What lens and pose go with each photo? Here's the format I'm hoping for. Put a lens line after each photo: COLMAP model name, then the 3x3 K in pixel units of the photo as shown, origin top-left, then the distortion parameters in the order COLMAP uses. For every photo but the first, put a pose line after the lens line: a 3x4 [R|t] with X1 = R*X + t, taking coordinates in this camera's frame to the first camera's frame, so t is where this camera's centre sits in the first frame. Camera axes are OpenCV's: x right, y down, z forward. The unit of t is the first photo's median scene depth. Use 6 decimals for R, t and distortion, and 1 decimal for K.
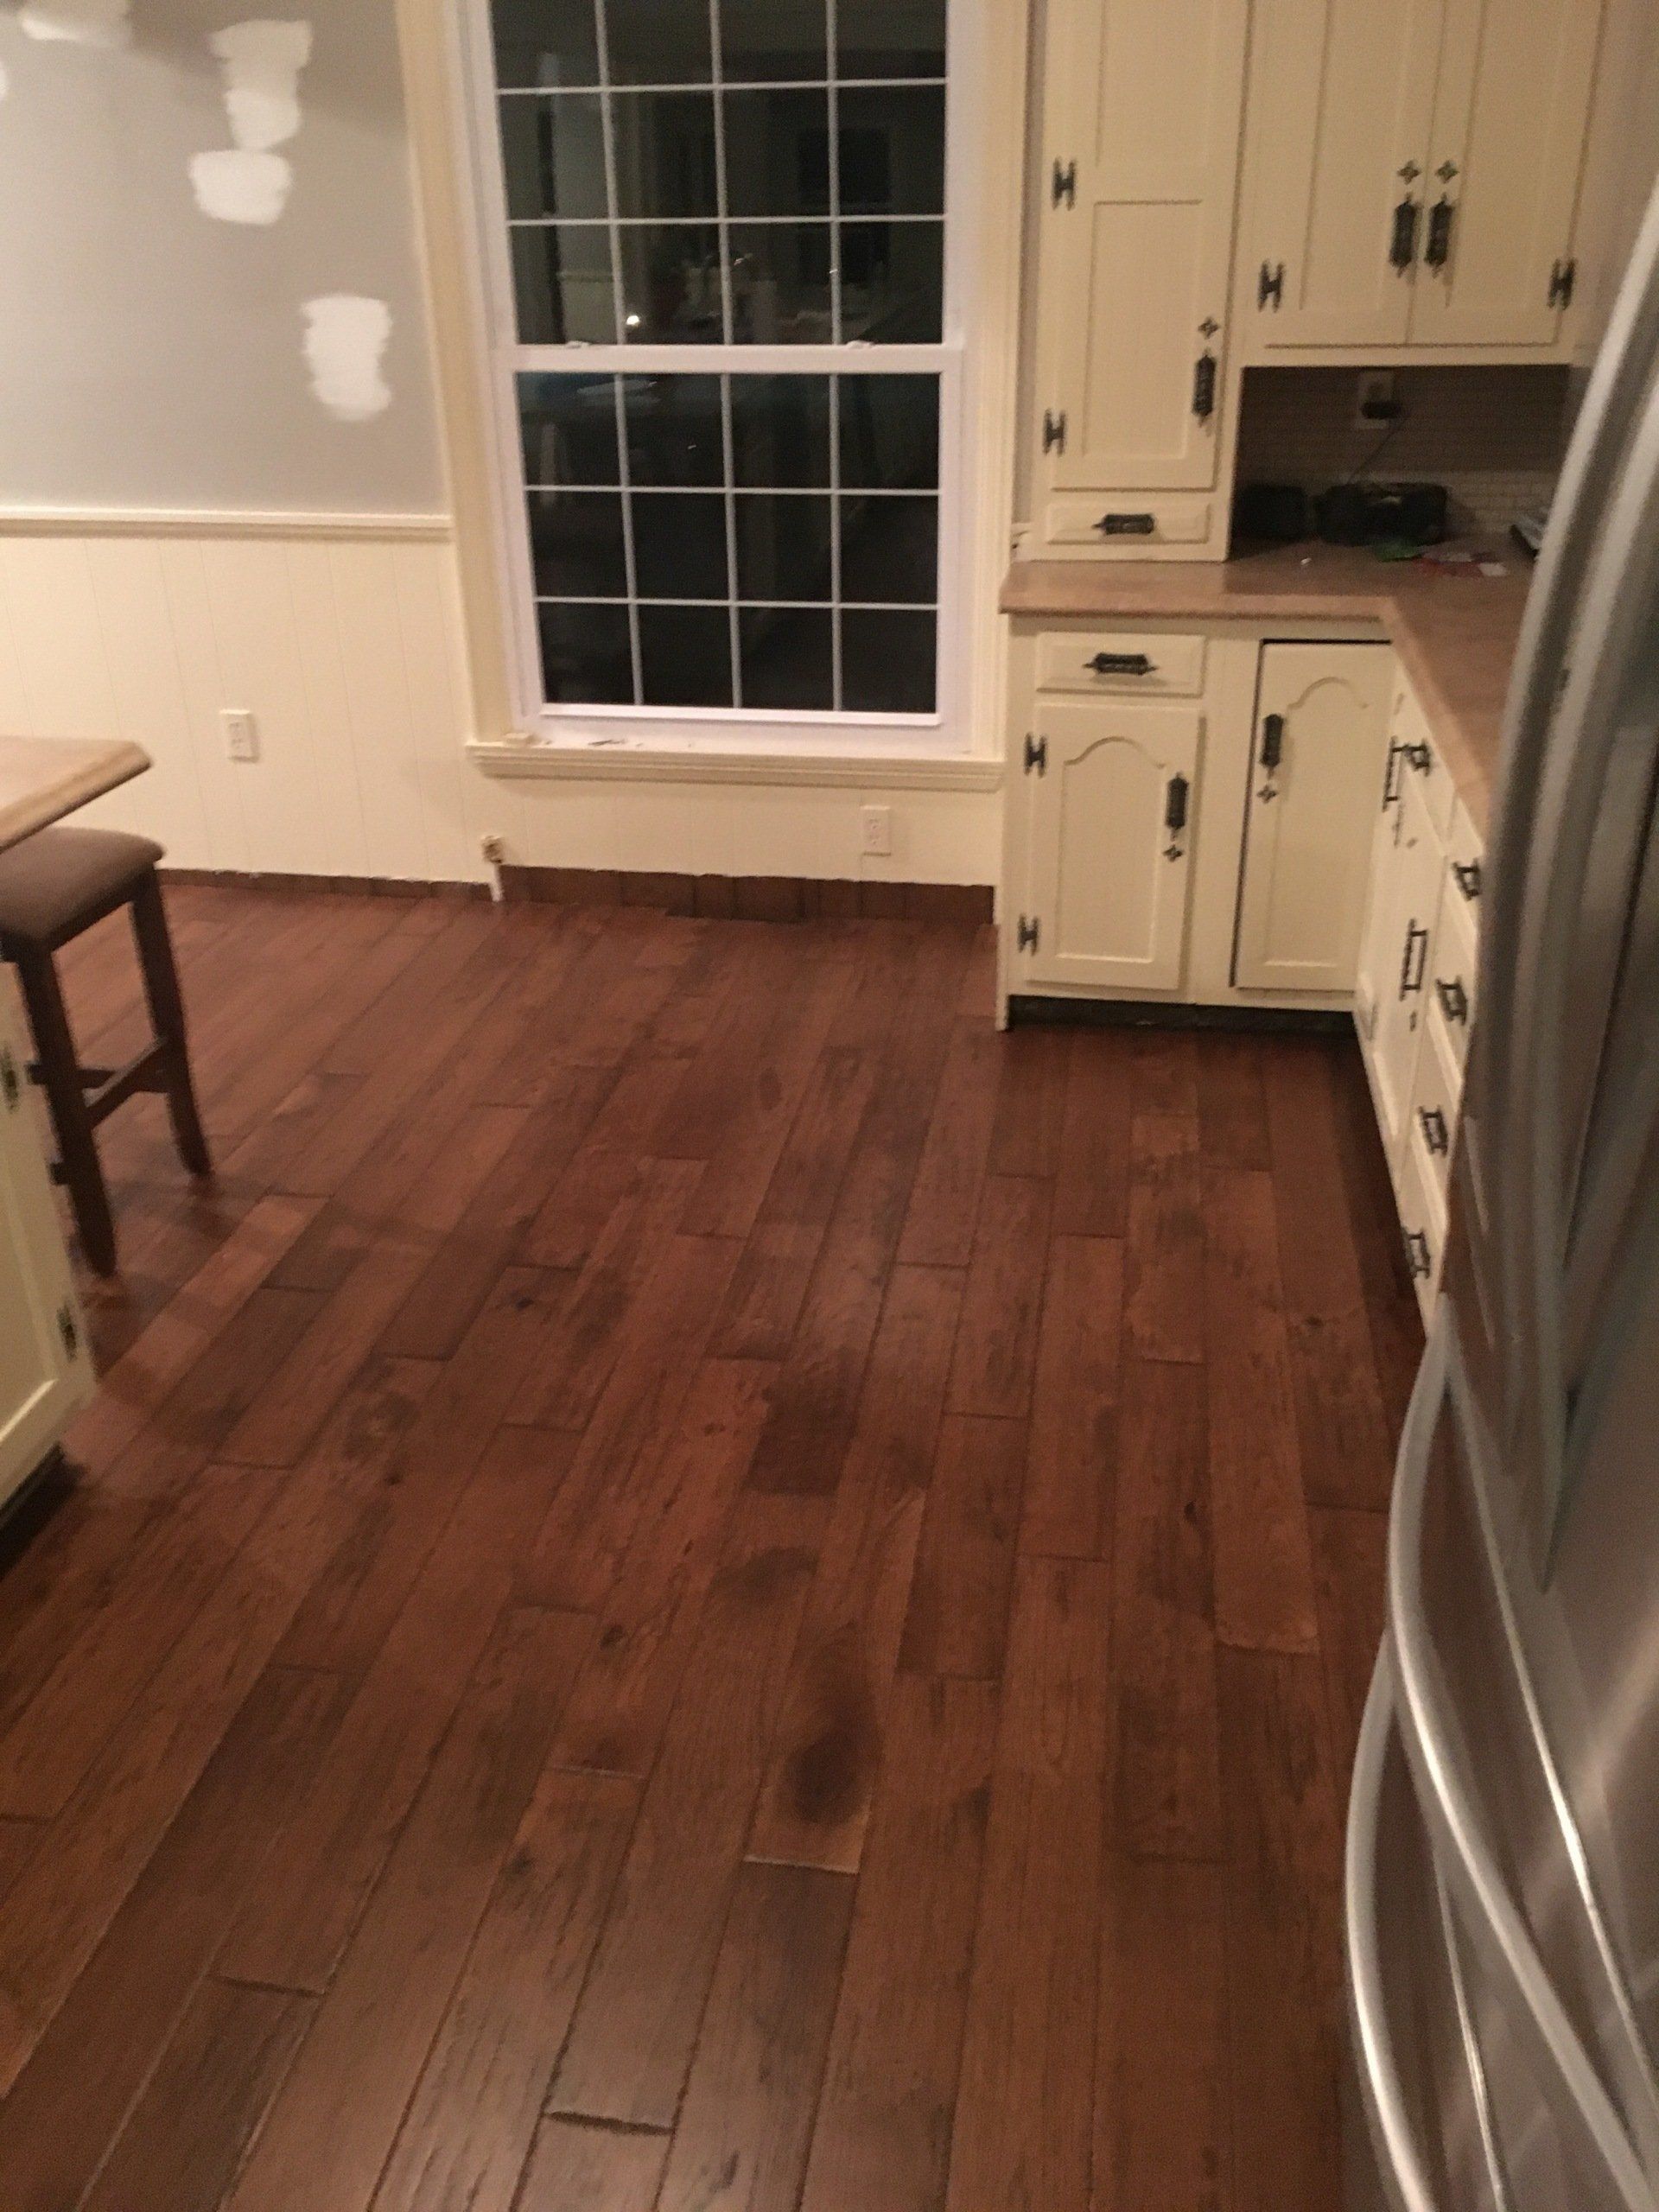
lens RADIAL K [[1887.6, 0, 829.5], [0, 1887.6, 1106.0], [0, 0, 1]] dist [0.064405, -0.090267]
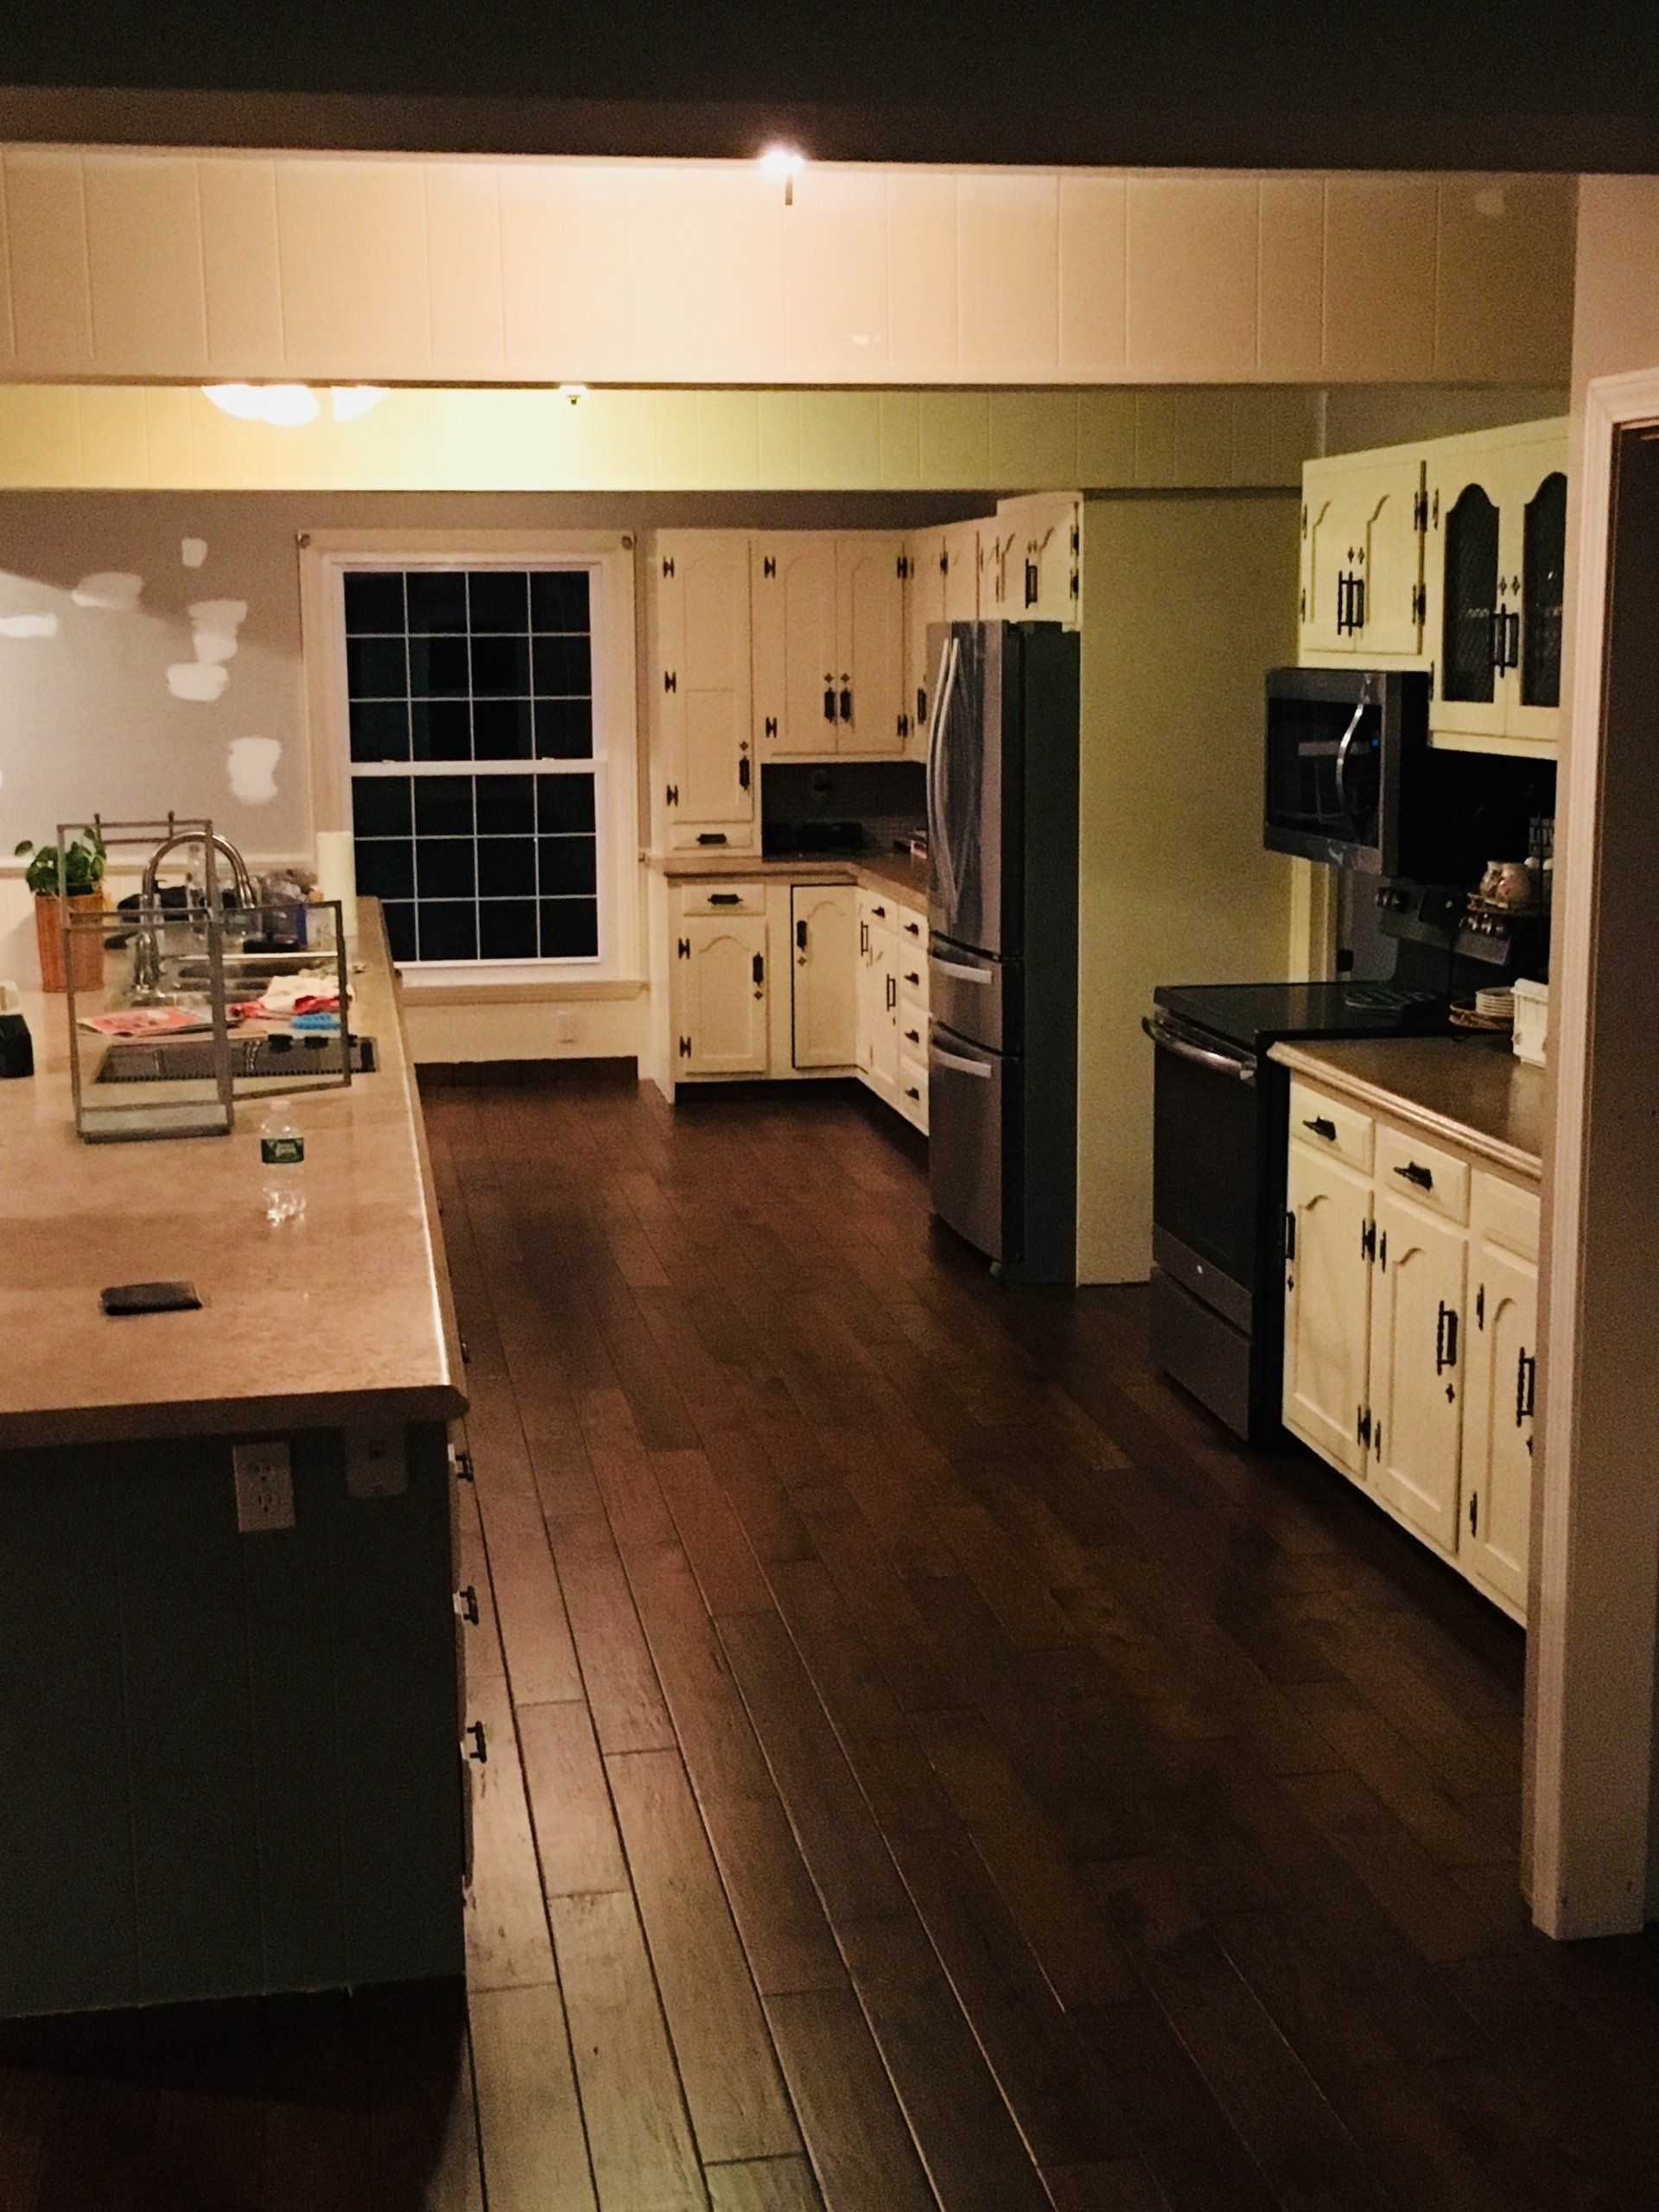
lens RADIAL K [[2803.1, 0, 829.5], [0, 2803.1, 1106.0], [0, 0, 1]] dist [-0.009461, -0.005872]
pose [[0.944384, -0.046778, 0.325499, -0.660285], [0.139019, 0.953822, -0.266264, 0.718189], [-0.298013, 0.296706, 0.907278, -1.523953]]
